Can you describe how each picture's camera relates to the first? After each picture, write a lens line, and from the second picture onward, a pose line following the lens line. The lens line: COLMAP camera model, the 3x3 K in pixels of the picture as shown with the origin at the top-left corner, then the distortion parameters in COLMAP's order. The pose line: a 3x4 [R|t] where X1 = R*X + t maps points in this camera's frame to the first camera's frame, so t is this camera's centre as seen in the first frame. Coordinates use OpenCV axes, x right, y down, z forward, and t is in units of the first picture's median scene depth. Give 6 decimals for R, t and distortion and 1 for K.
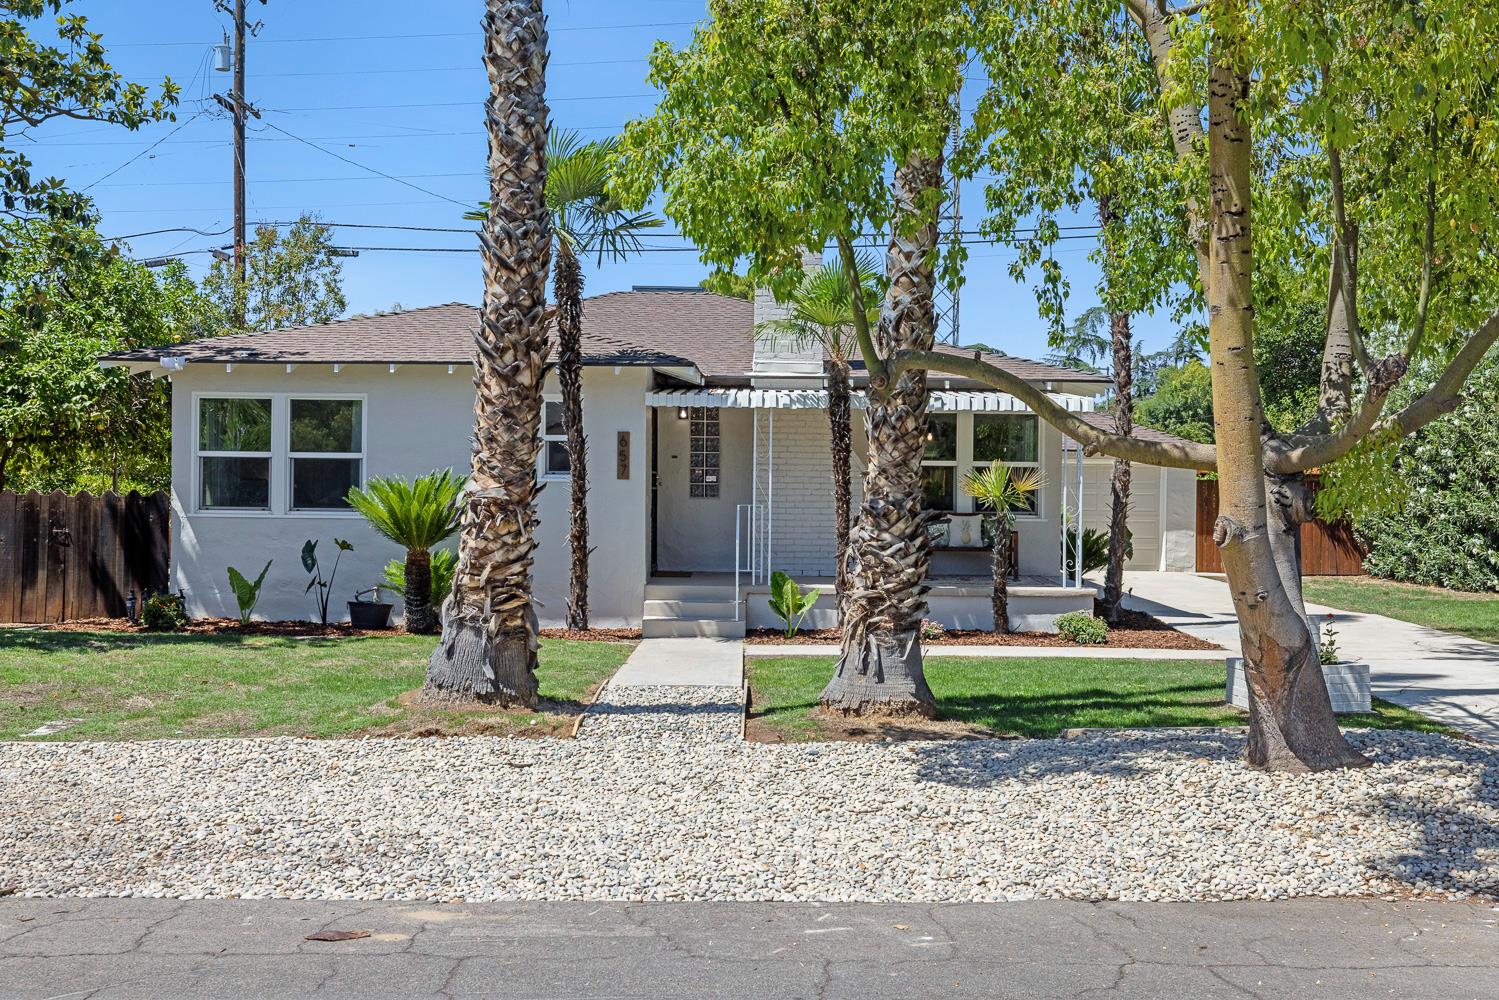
lens RADIAL K [[1612.4, 0, 749.5], [0, 1612.4, 500.0], [0, 0, 1]] dist [0.002888, 0.000092]
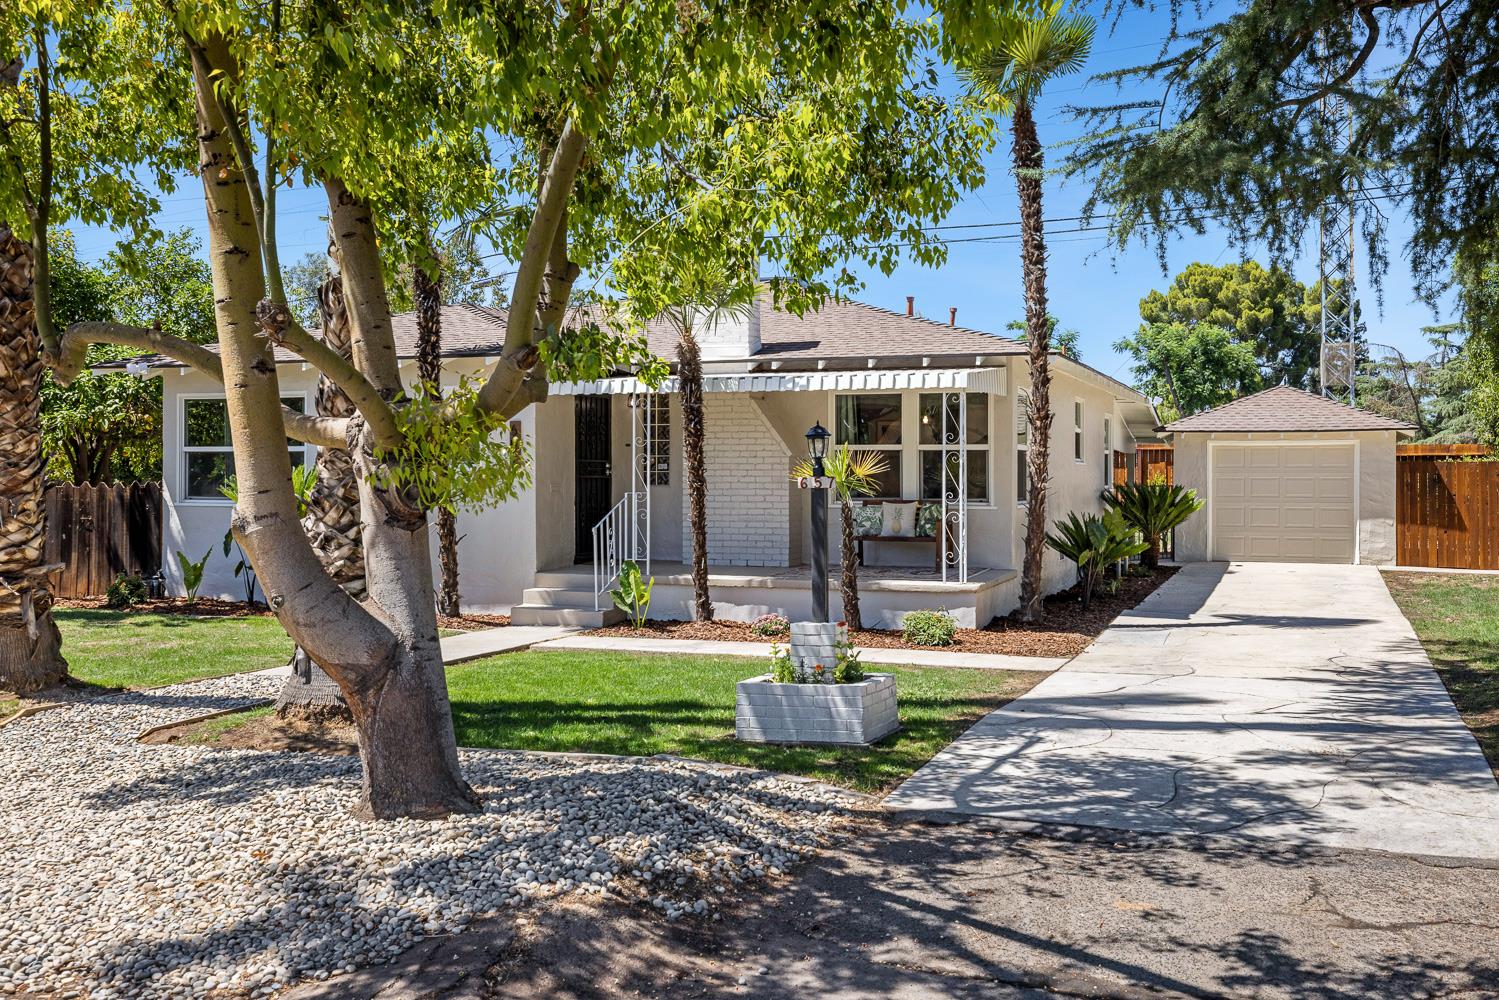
lens RADIAL K [[1479.7, 0, 749.5], [0, 1479.7, 500.0], [0, 0, 1]] dist [0.001409, -0.000393]
pose [[0.934010, -0.003079, -0.357234, 0.619084], [0.005703, 0.999964, 0.006292, 0.003471], [0.357201, -0.007914, 0.933994, 0.293080]]
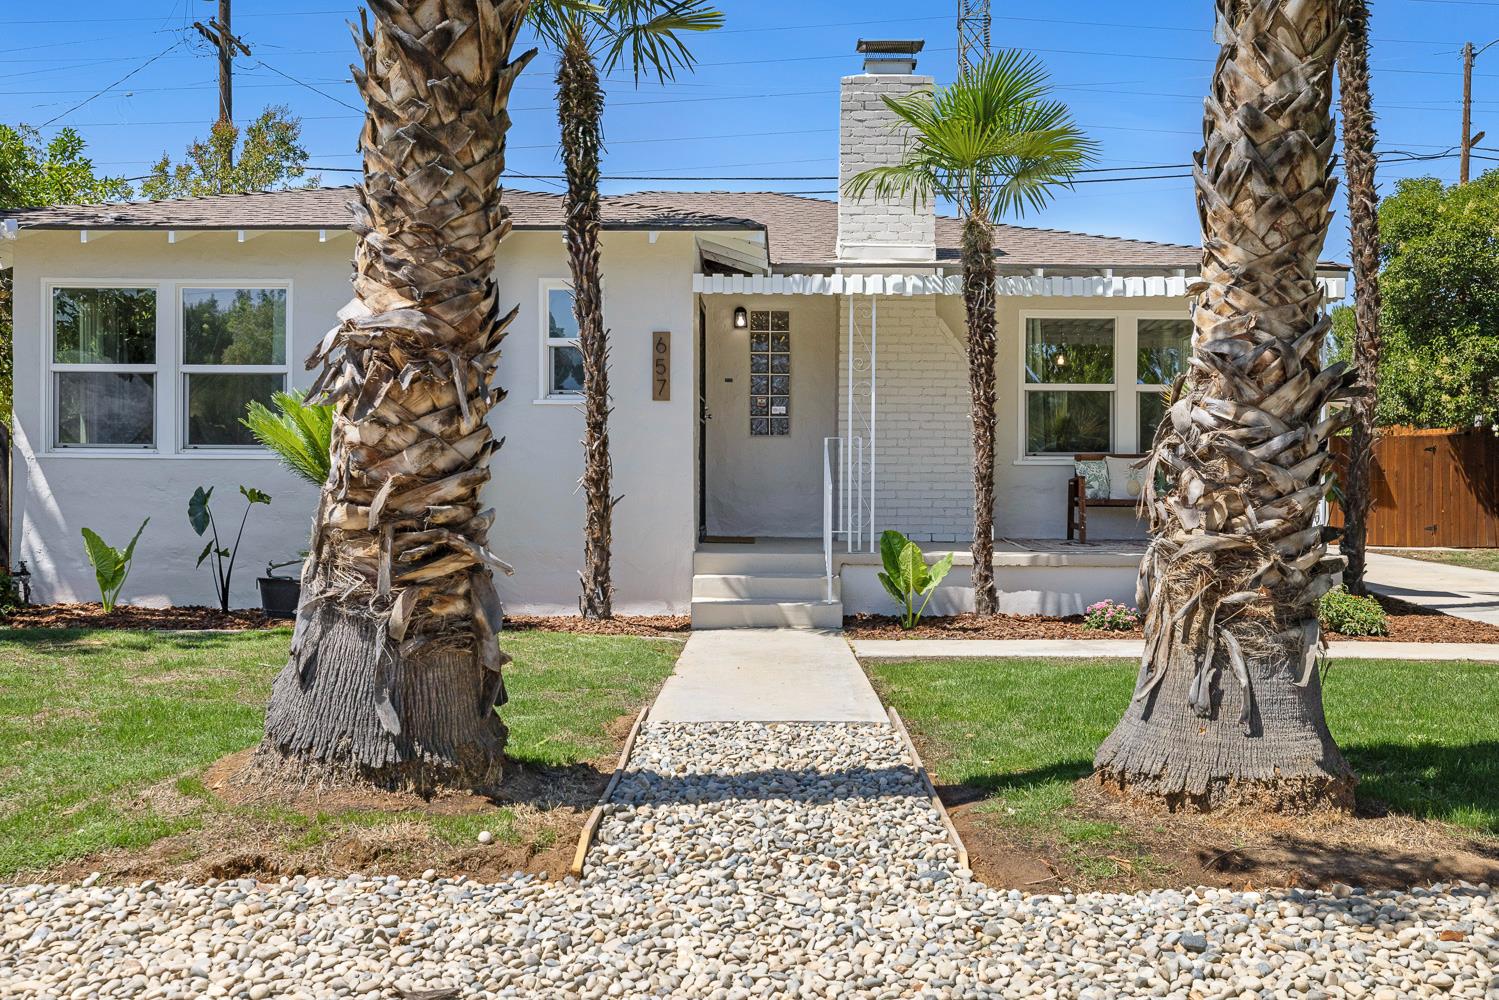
lens RADIAL K [[1479.7, 0, 749.5], [0, 1479.7, 500.0], [0, 0, 1]] dist [0.001409, -0.000393]
pose [[0.999960, -0.004704, -0.007575, -0.056596], [0.004734, 0.999981, 0.003996, 0.043663], [0.007556, -0.004032, 0.999963, 0.575565]]
